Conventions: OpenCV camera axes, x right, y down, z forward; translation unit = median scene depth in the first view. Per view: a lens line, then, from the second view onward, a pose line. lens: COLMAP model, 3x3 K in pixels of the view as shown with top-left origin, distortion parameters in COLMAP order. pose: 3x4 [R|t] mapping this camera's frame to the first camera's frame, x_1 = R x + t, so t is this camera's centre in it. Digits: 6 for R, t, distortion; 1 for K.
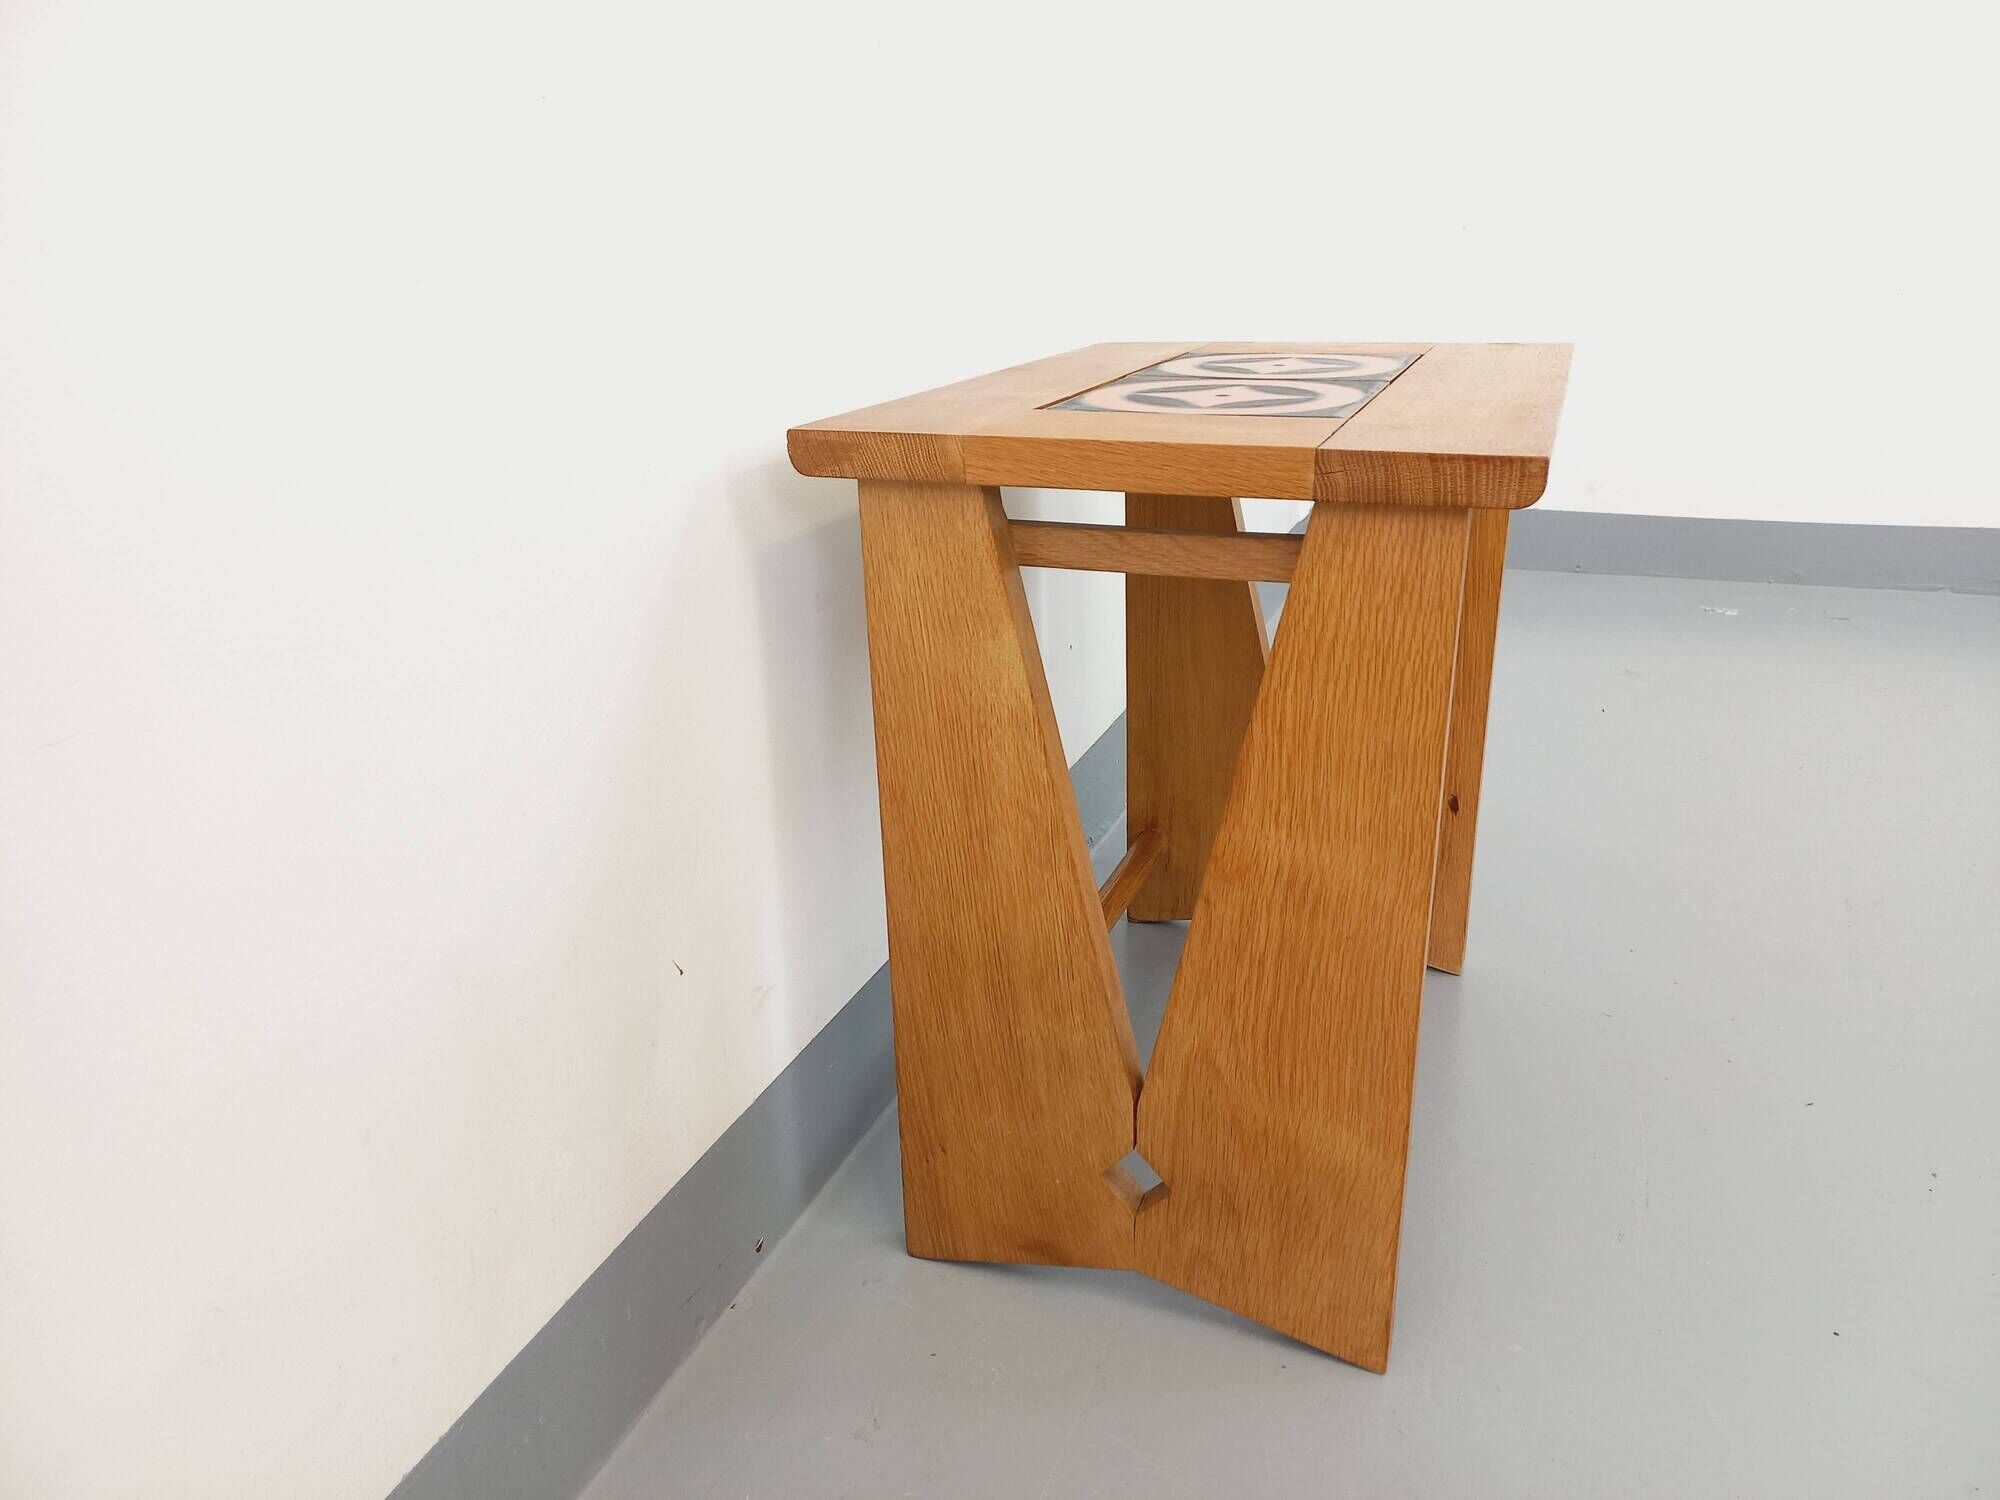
lens RADIAL K [[1408.1, 0, 1005.7], [0, 1408.1, 737.2], [0, 0, 1]] dist [0.093890, -0.080437]
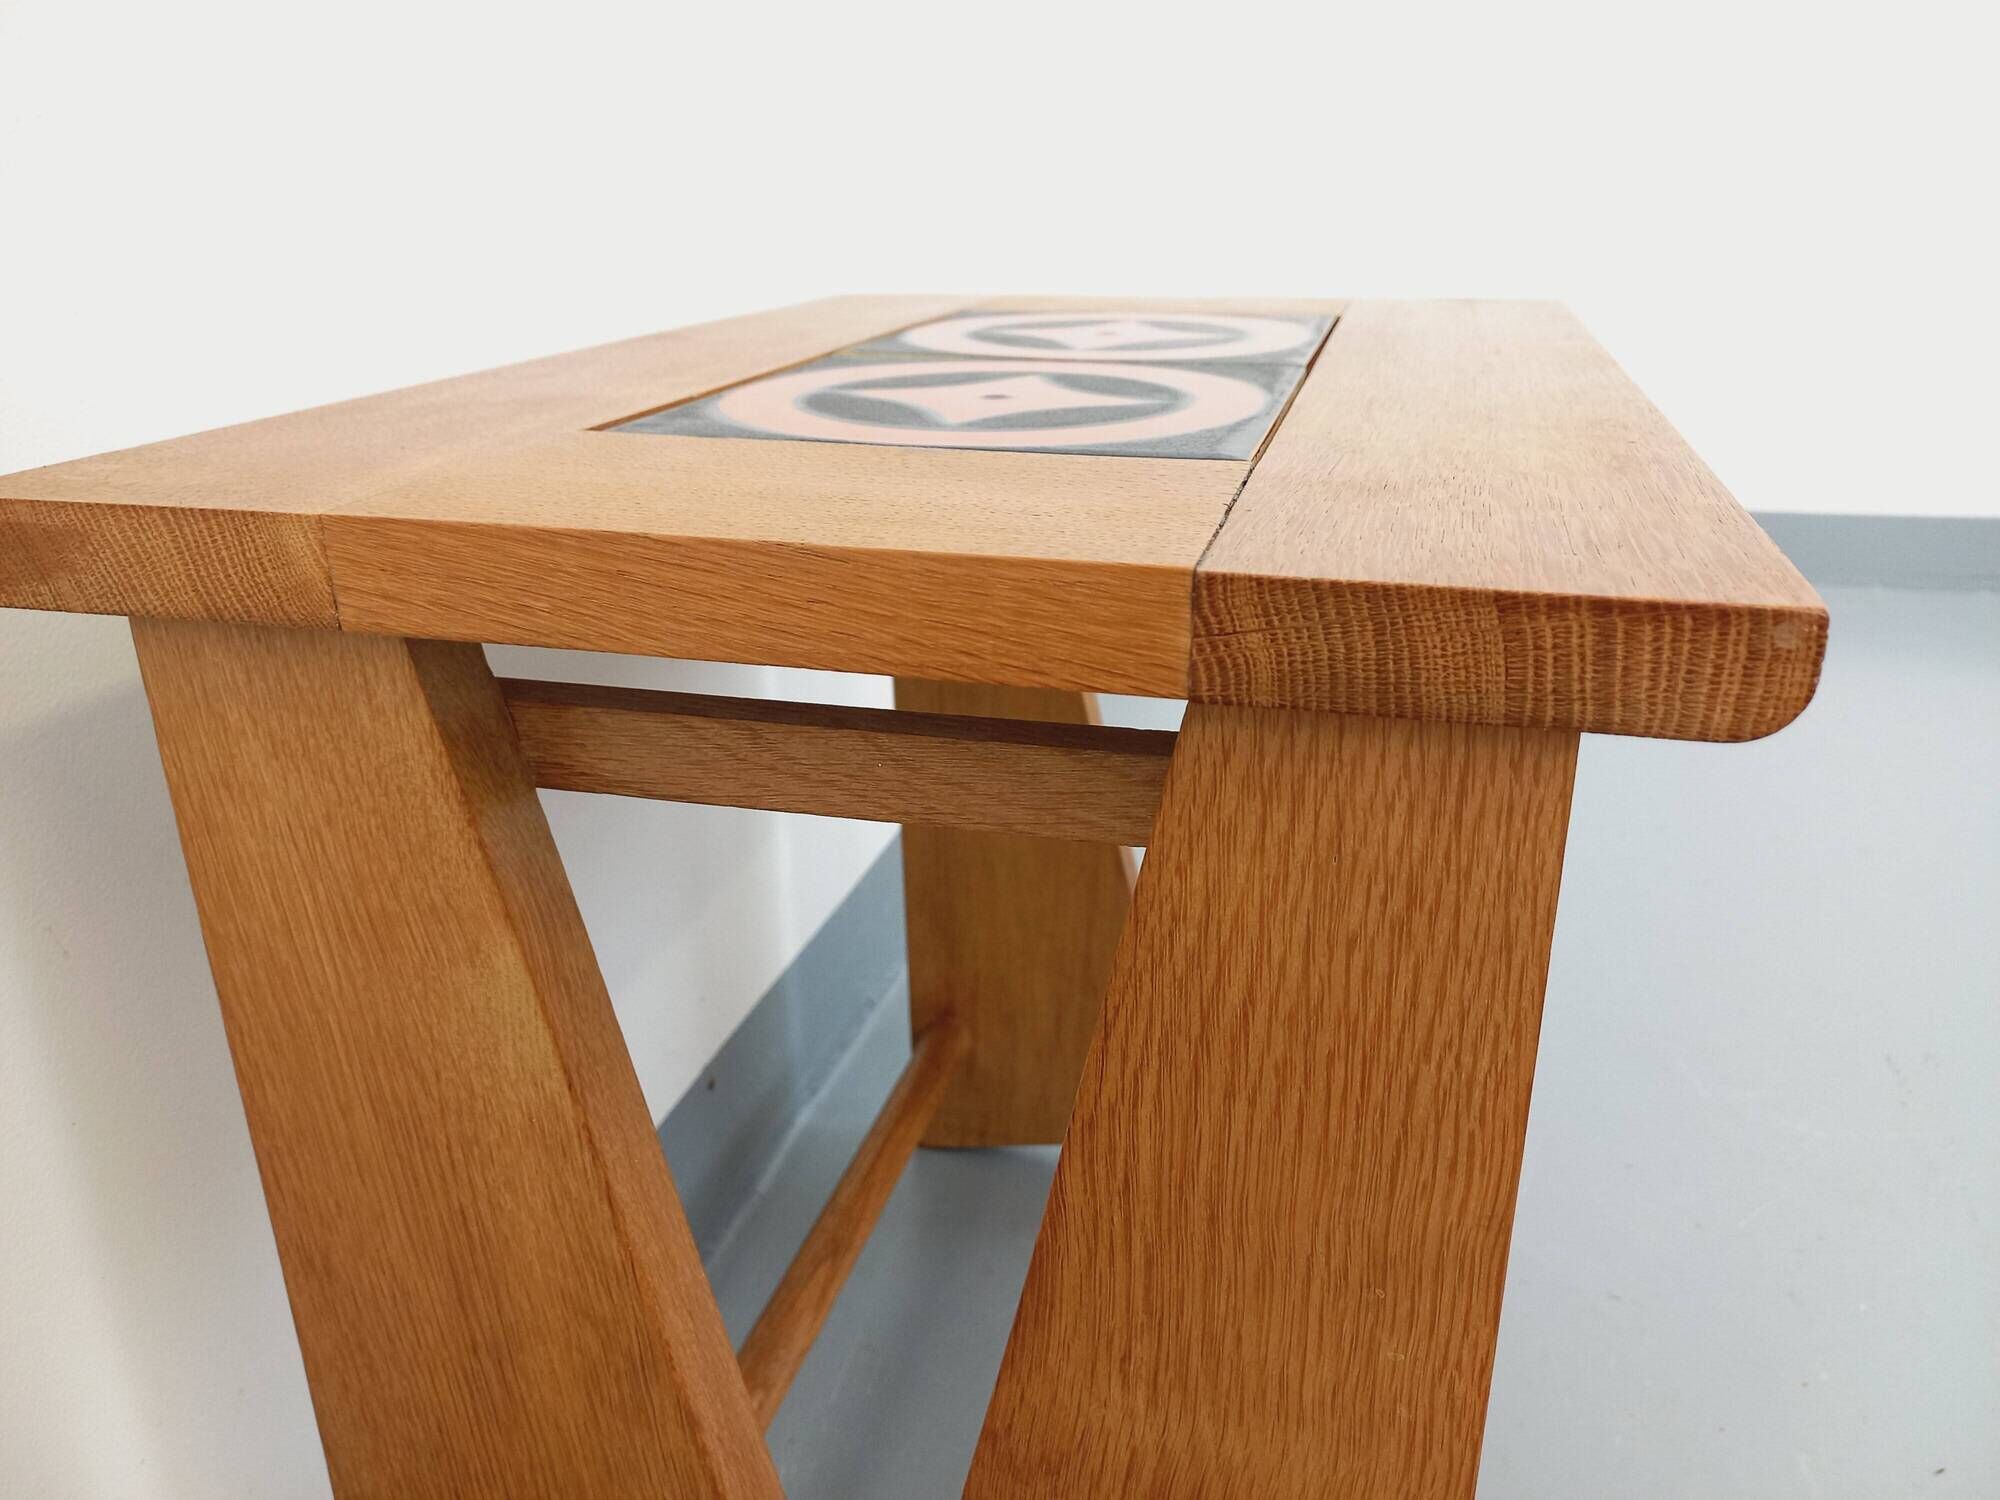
lens RADIAL K [[1454.7, 0, 1010.8], [0, 1454.7, 718.5], [0, 0, 1]] dist [0.108612, -0.208617]
pose [[0.993642, -0.028801, 0.108843, 0.111070], [0.027934, 0.999565, 0.009485, -0.147805], [-0.109069, -0.006384, 0.994014, 0.541517]]
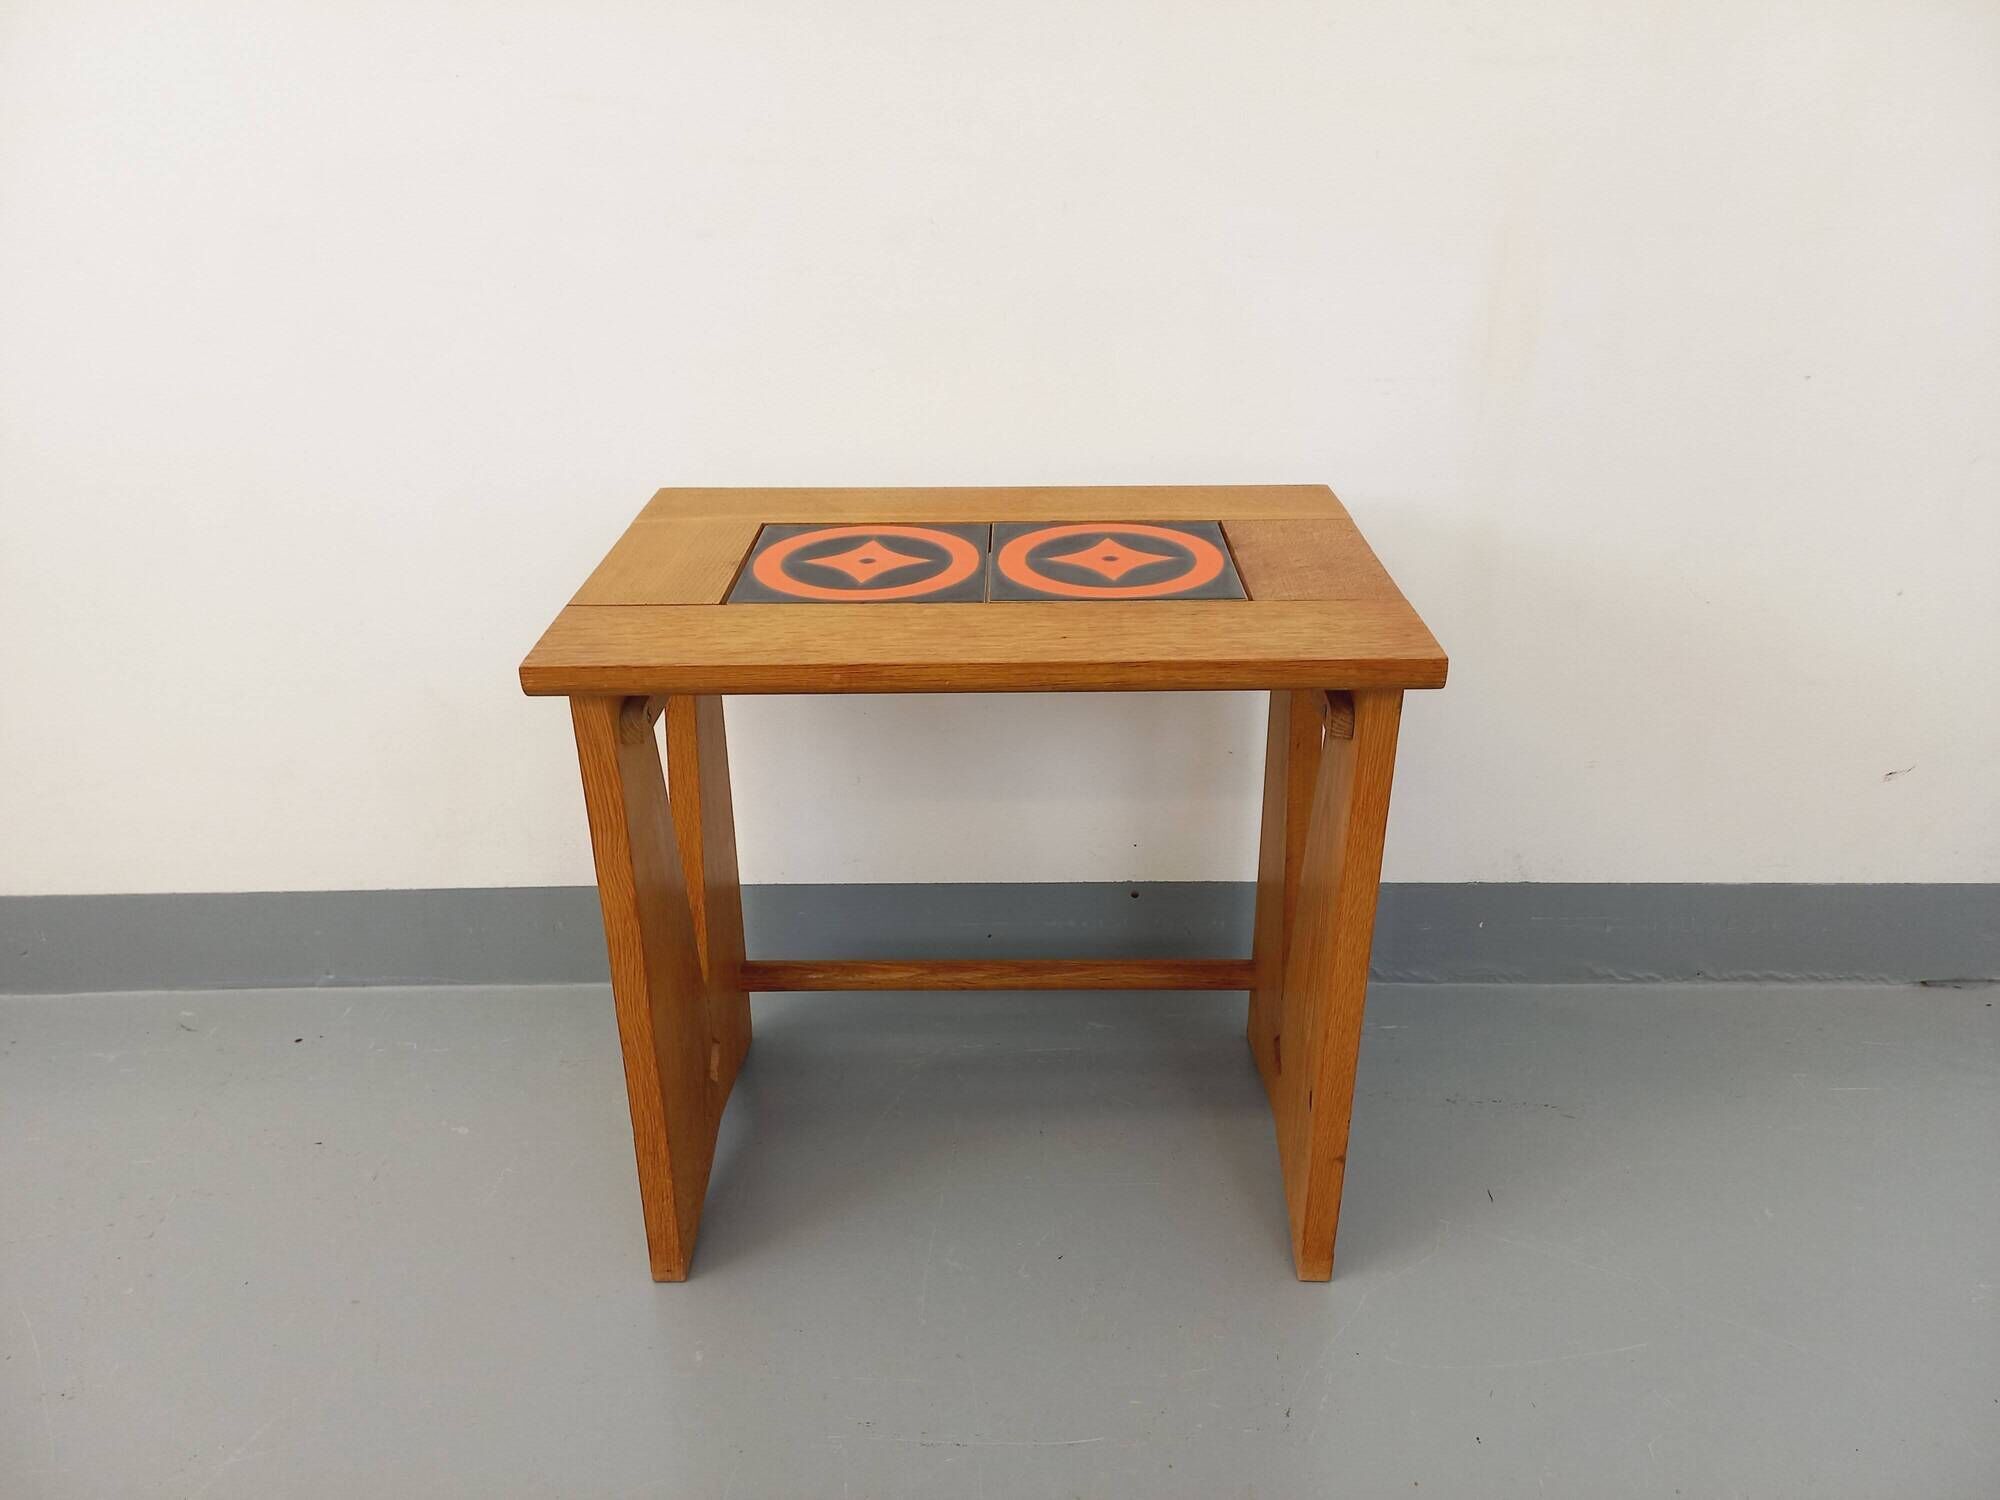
lens RADIAL K [[1445.7, 0, 1052.1], [0, 1445.7, 705.2], [0, 0, 1]] dist [0.092702, -0.158661]
pose [[0.379686, 0.402149, -0.833135, 1.454702], [-0.322520, 0.901615, 0.288221, -0.605797], [0.867075, 0.159269, 0.472032, 0.654323]]
